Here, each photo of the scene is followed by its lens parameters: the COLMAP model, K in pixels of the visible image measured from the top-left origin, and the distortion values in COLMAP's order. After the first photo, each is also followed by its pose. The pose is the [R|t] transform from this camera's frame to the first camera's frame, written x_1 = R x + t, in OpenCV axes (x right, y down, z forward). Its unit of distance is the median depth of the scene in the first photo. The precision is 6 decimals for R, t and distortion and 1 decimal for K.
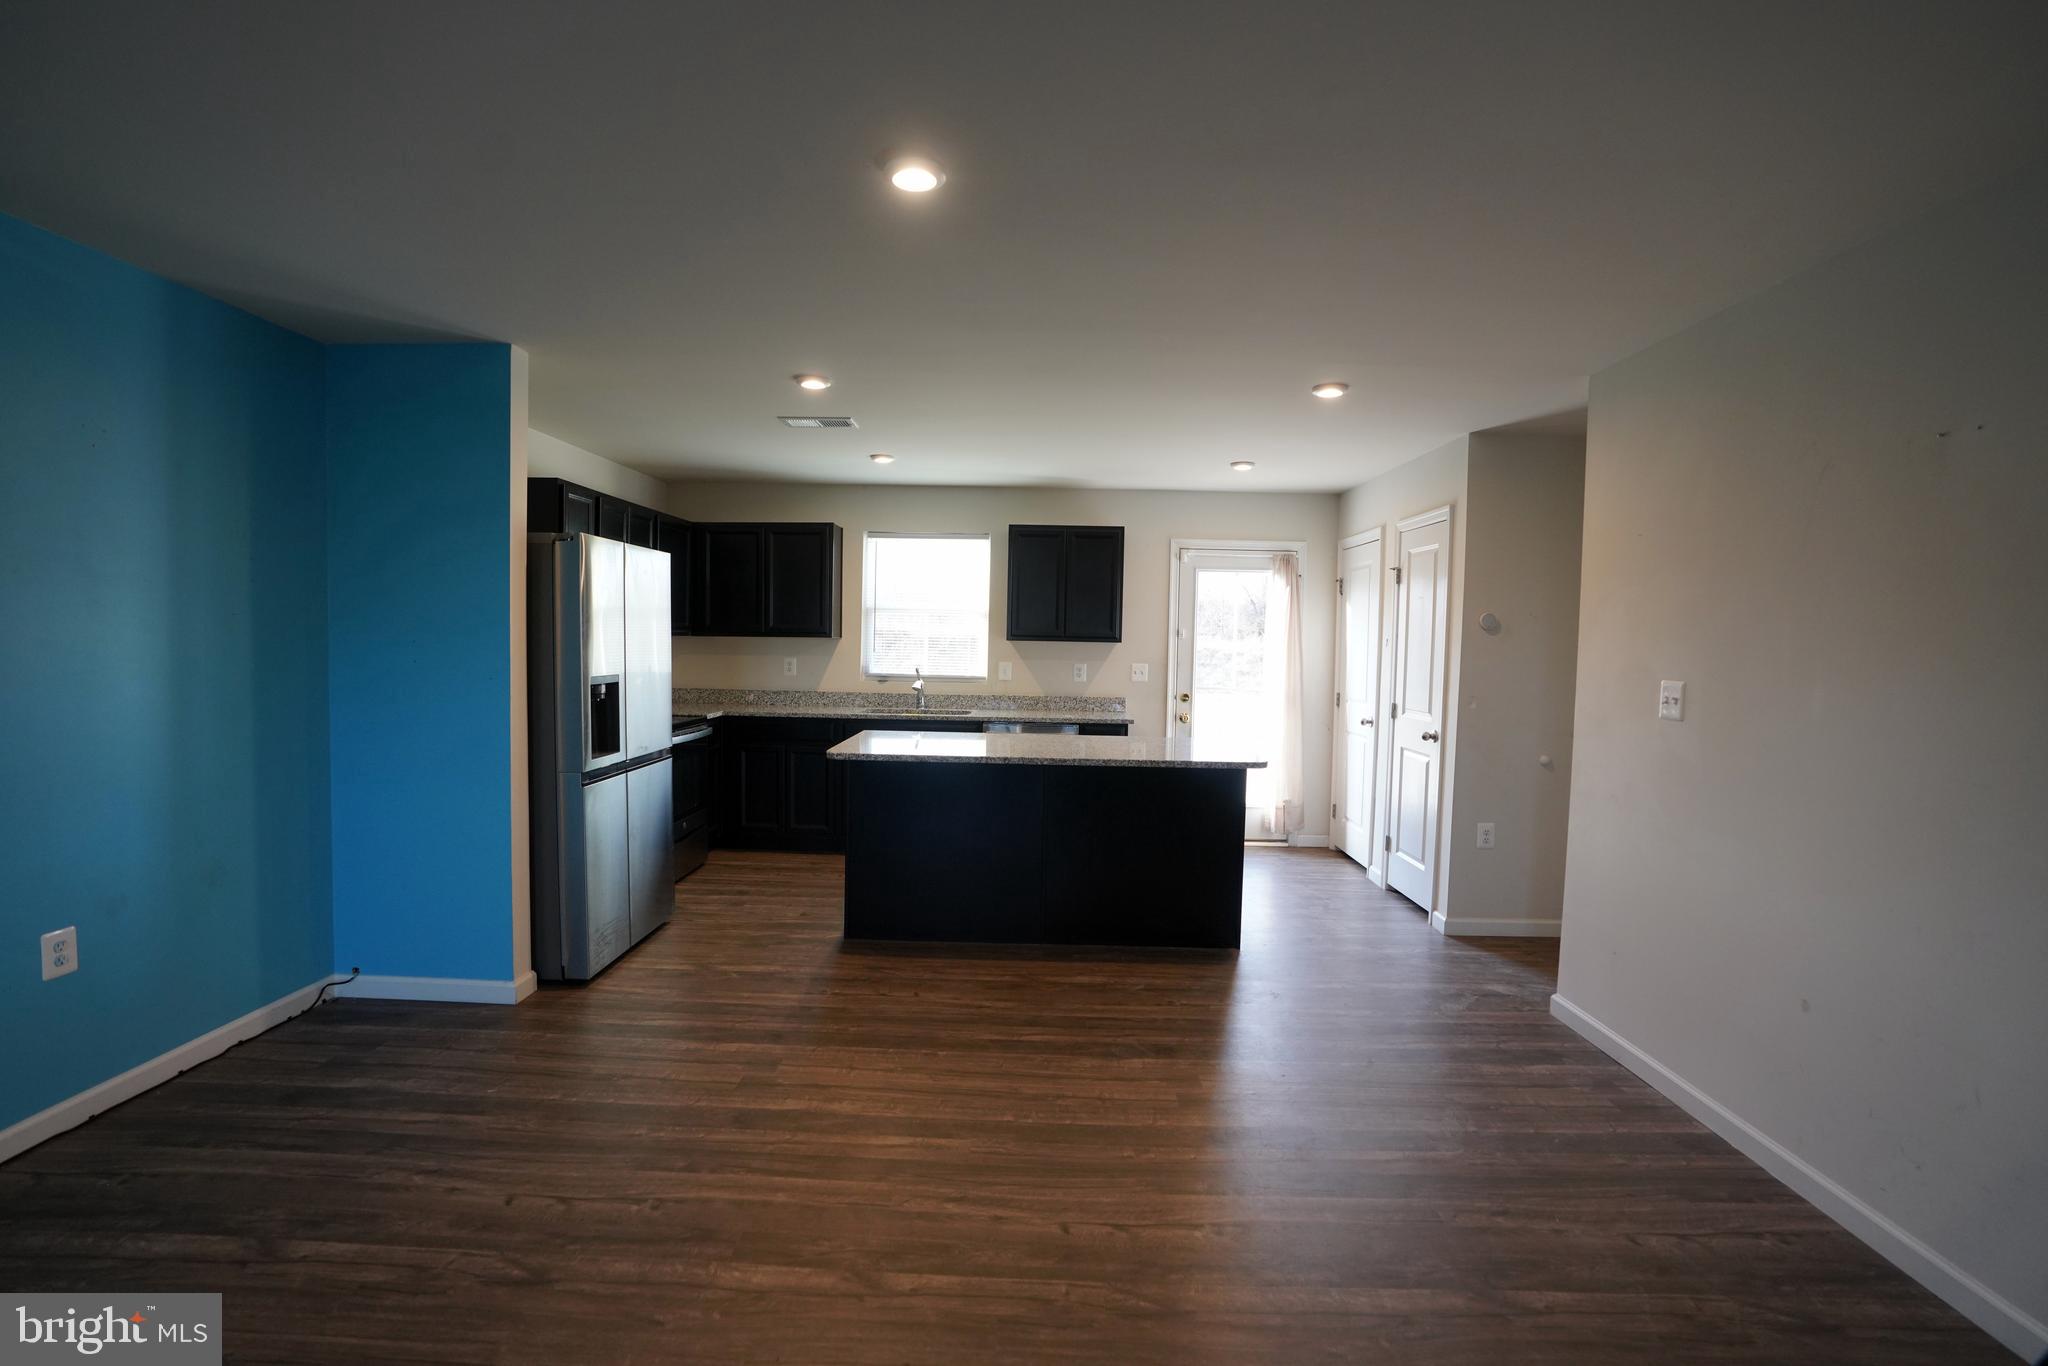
lens RADIAL K [[985.2, 0, 1019.6], [0, 985.2, 685.7], [0, 0, 1]] dist [-0.000156, 0.000058]
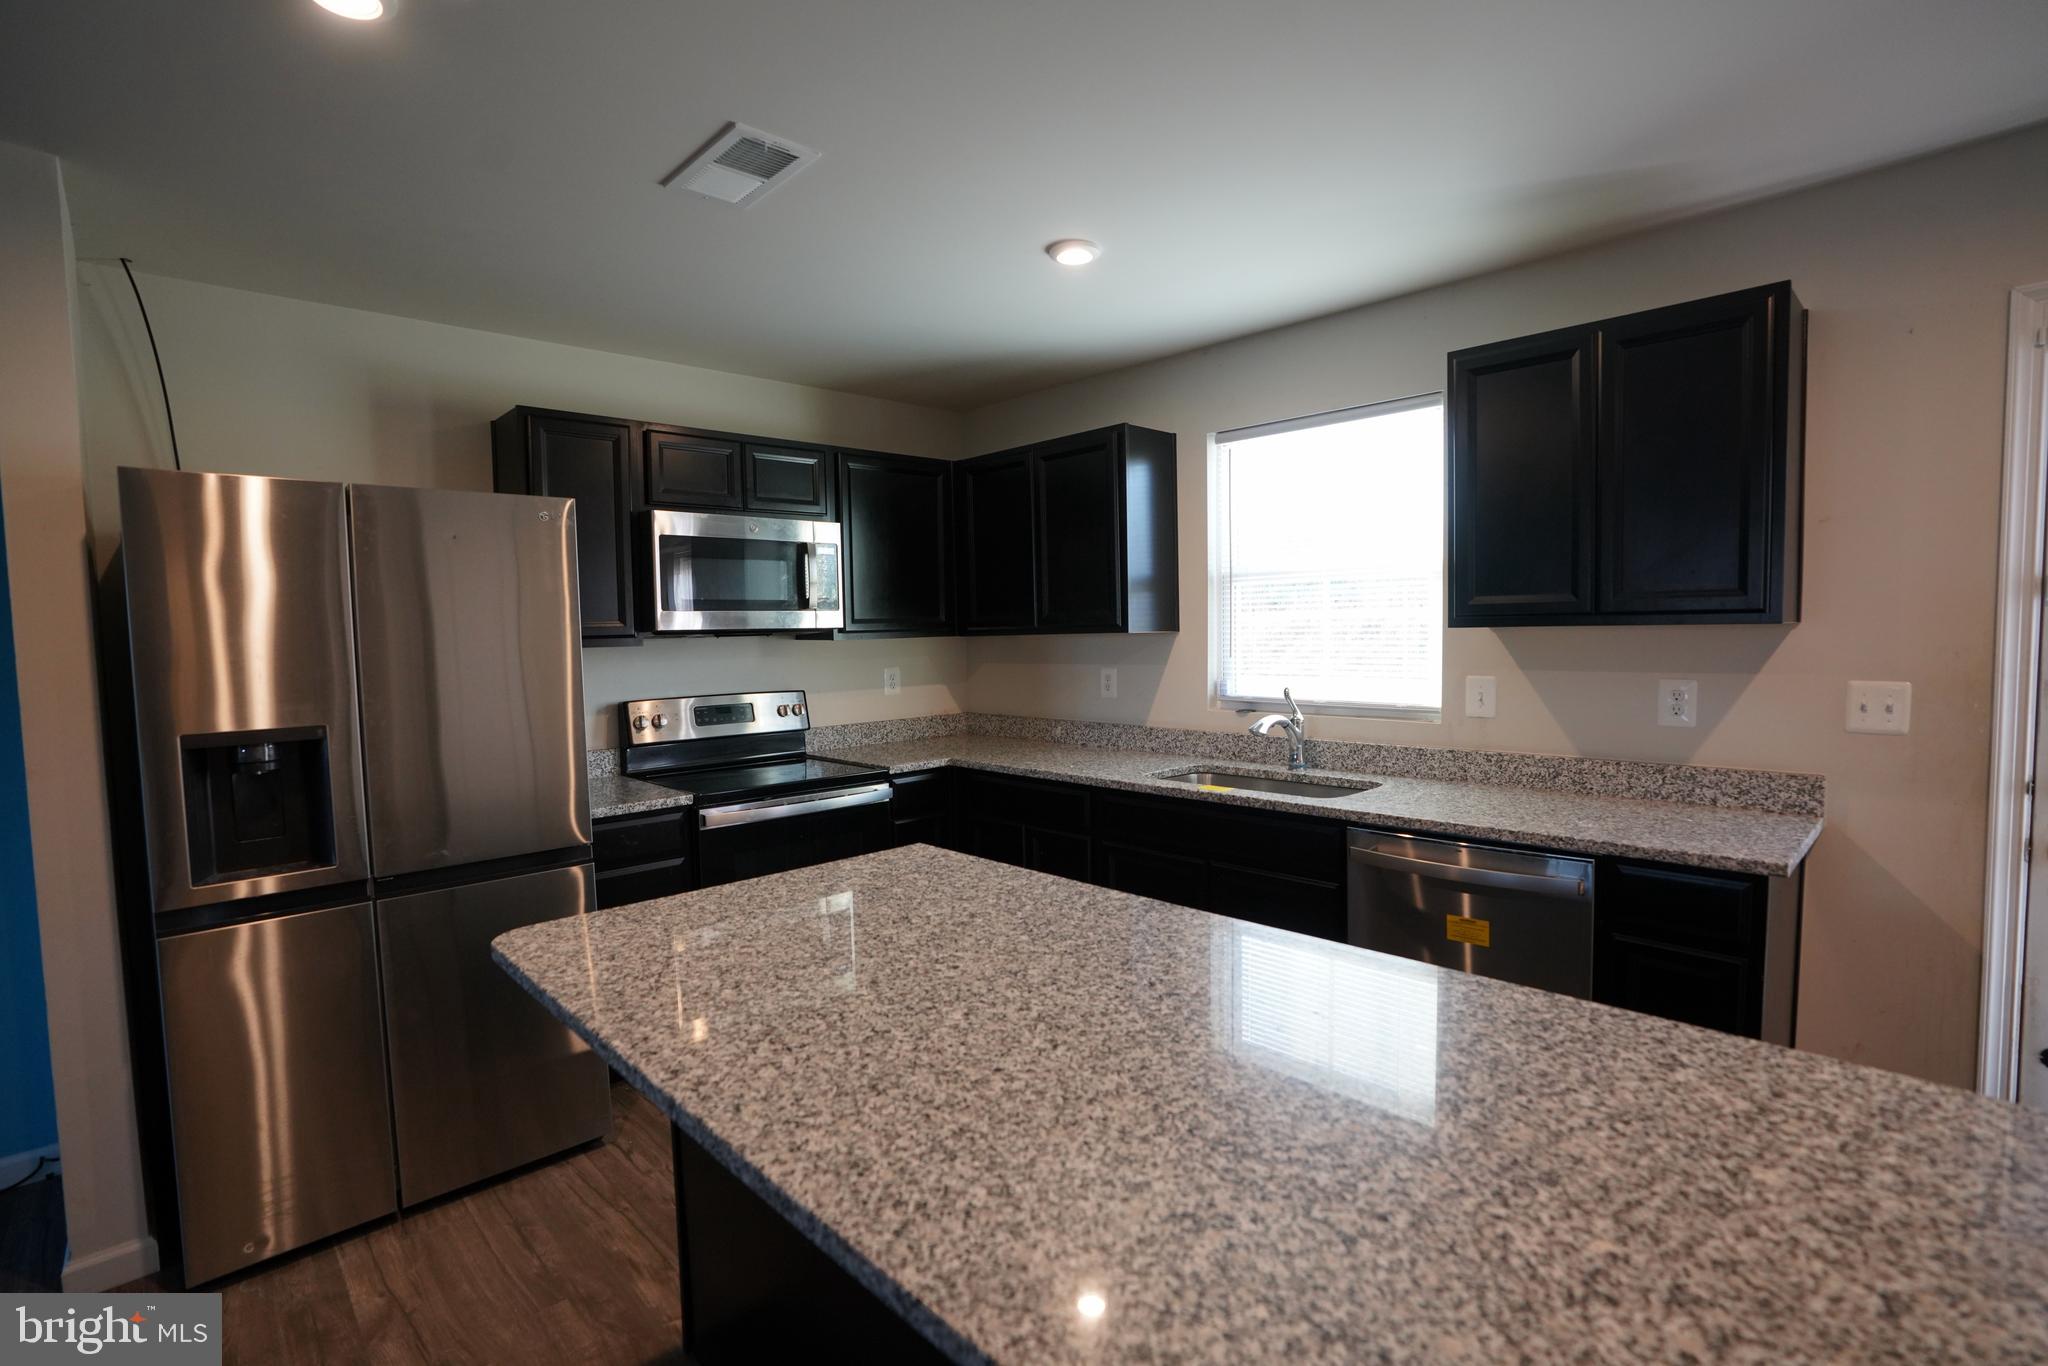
lens RADIAL K [[985.2, 0, 1027.4], [0, 985.2, 684.6], [0, 0, 1]] dist [-0.000156, 0.000058]
pose [[0.717038, 0.007461, -0.696994, 0.148230], [-0.008714, 0.999961, 0.001740, -0.018948], [0.696979, 0.004826, 0.717075, 0.542693]]
